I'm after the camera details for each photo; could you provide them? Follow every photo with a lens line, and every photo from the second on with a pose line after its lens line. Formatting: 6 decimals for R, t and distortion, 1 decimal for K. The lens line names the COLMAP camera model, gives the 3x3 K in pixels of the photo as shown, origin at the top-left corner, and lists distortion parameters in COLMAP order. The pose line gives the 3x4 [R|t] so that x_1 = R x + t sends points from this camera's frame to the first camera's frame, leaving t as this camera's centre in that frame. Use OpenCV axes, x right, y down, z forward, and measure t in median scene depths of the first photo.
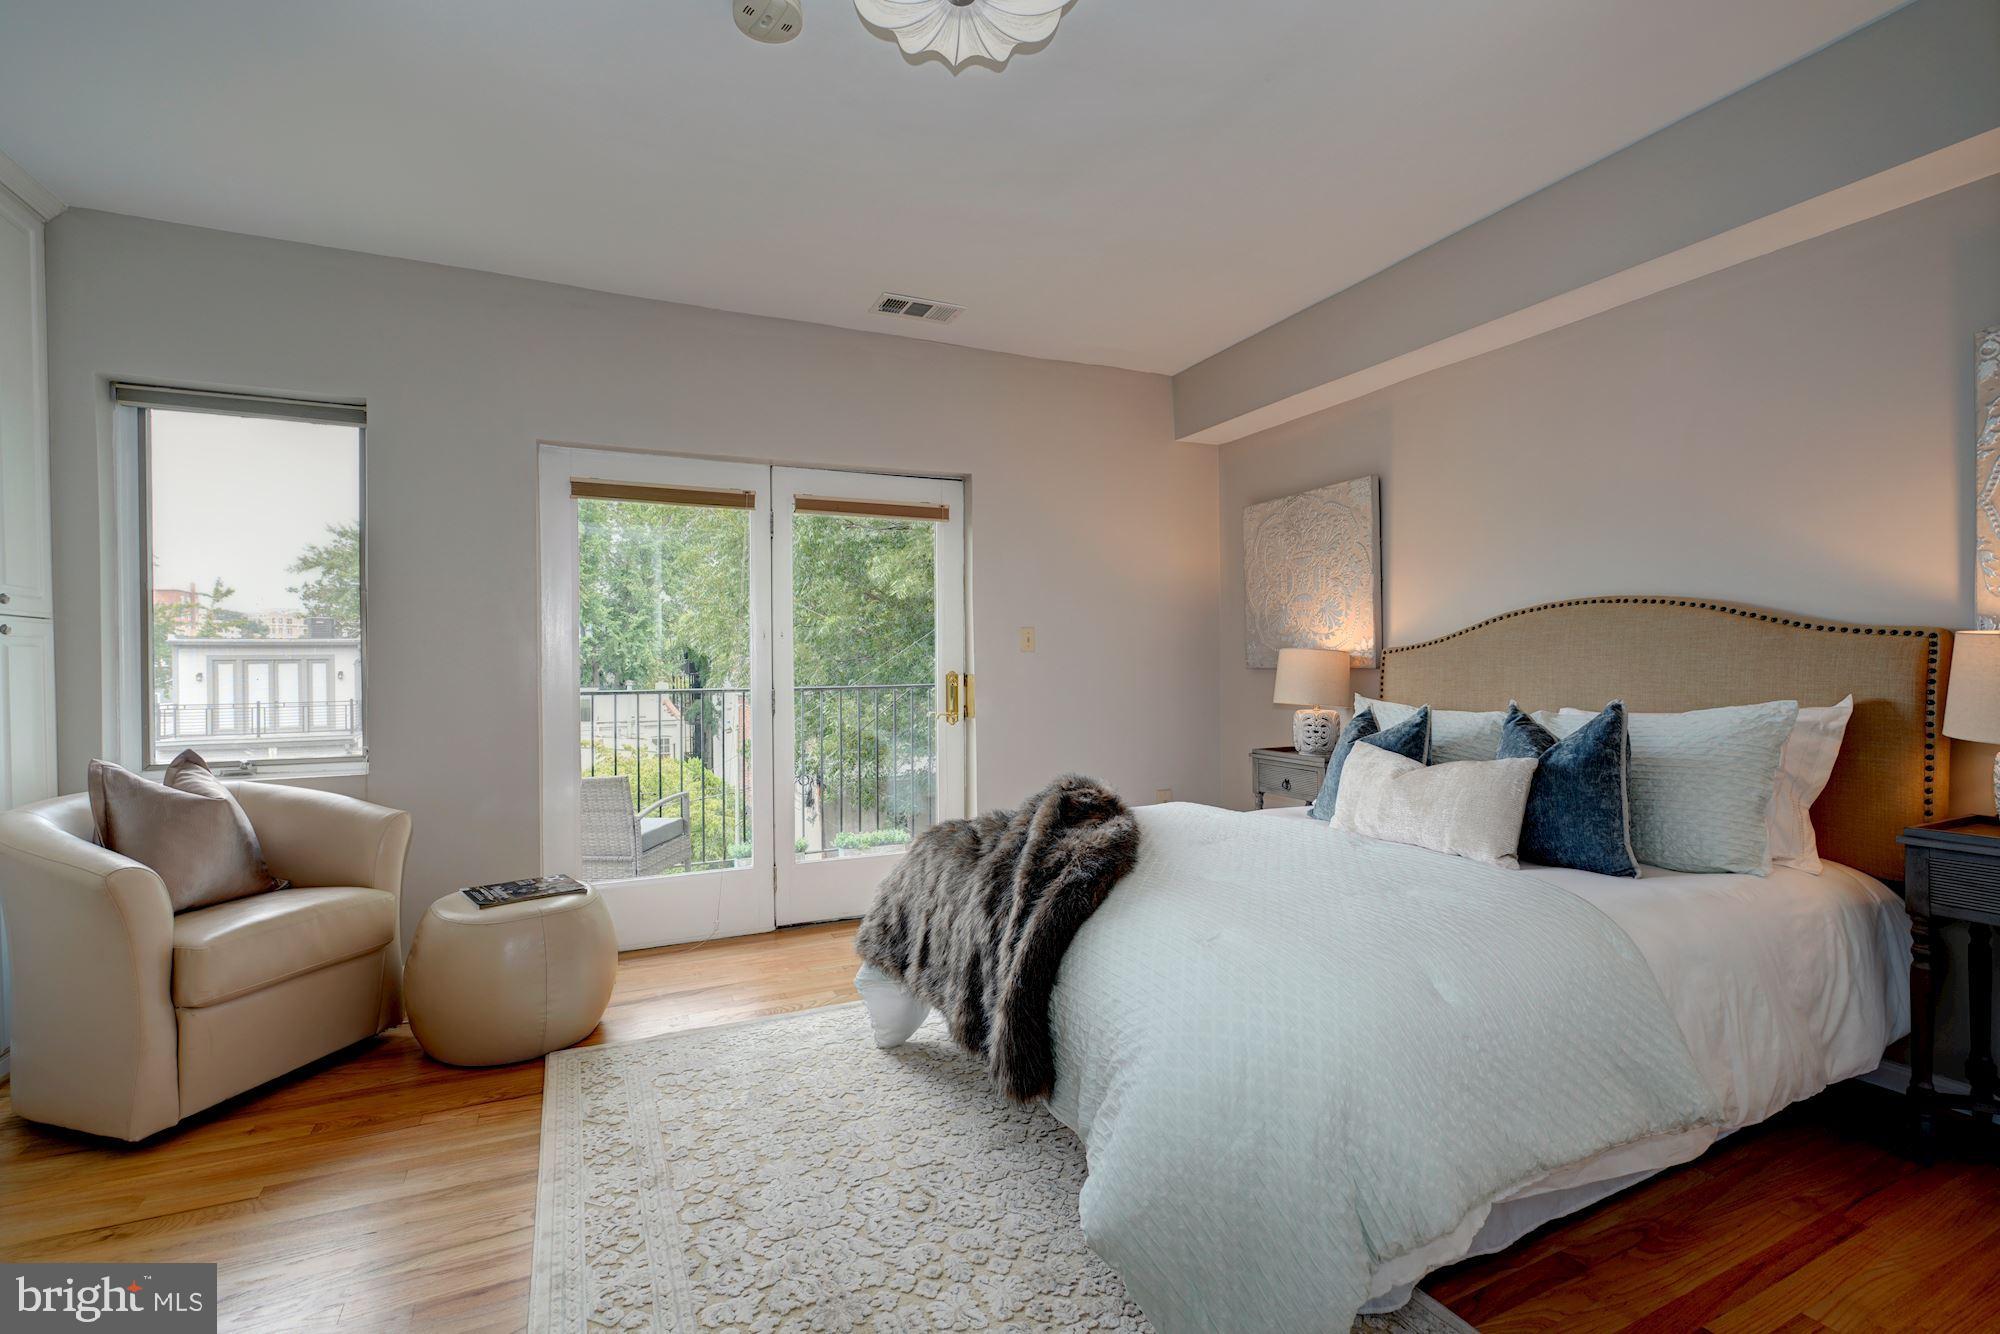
lens RADIAL K [[890.2, 0, 992.2], [0, 890.2, 665.6], [0, 0, 1]] dist [-0.007283, 0.002527]
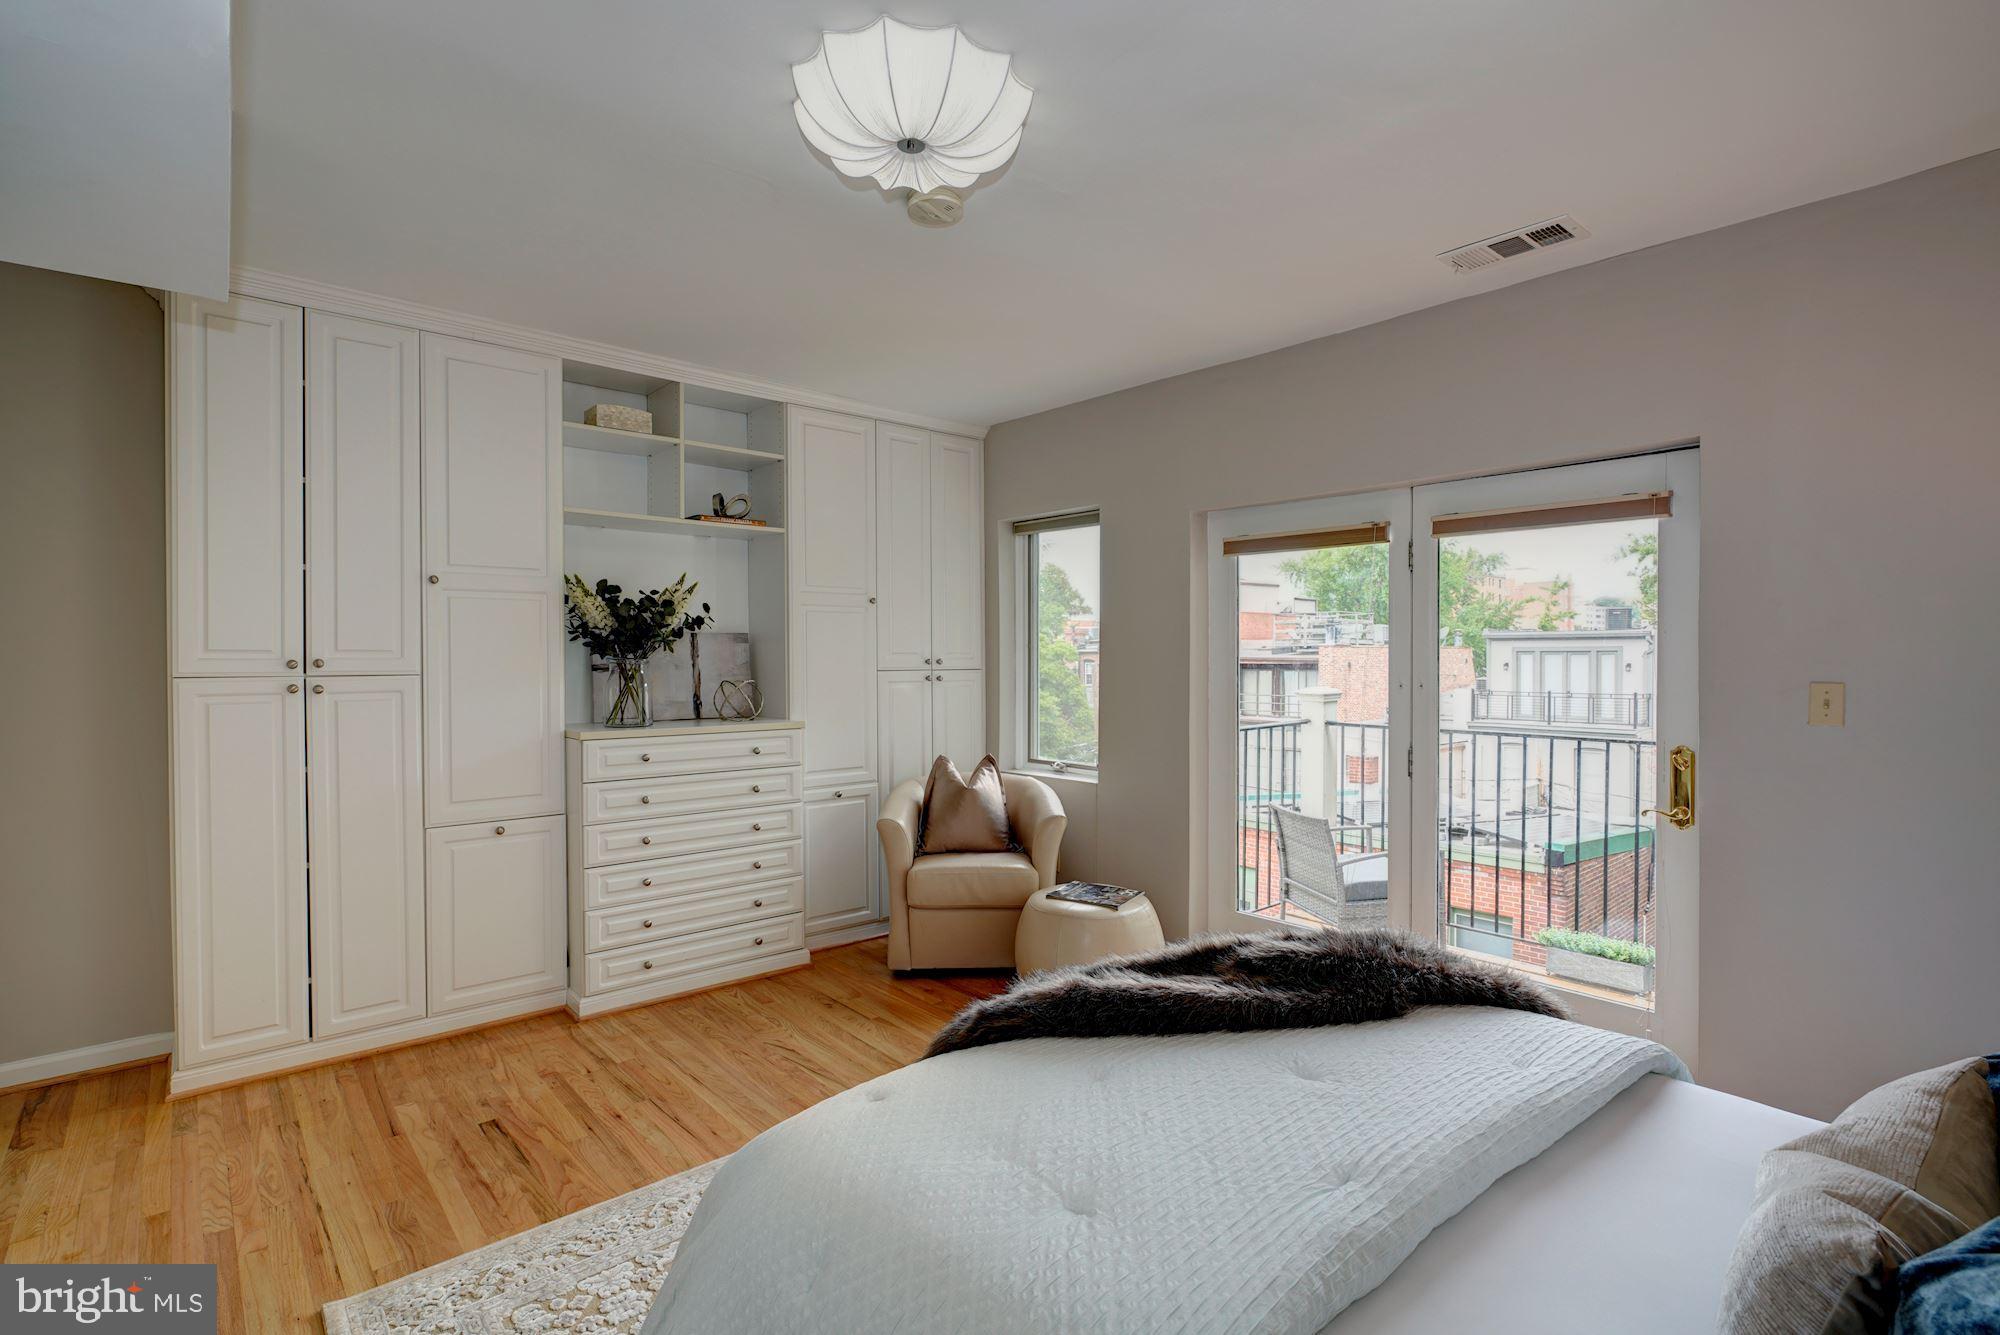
lens RADIAL K [[964.1, 0, 1018.7], [0, 964.1, 670.4], [0, 0, 1]] dist [-0.005127, 0.001690]
pose [[0.291515, 0.025384, -0.956229, 0.528088], [-0.003634, 0.999670, 0.025430, -0.069695], [0.956559, -0.003938, 0.291511, 0.363517]]
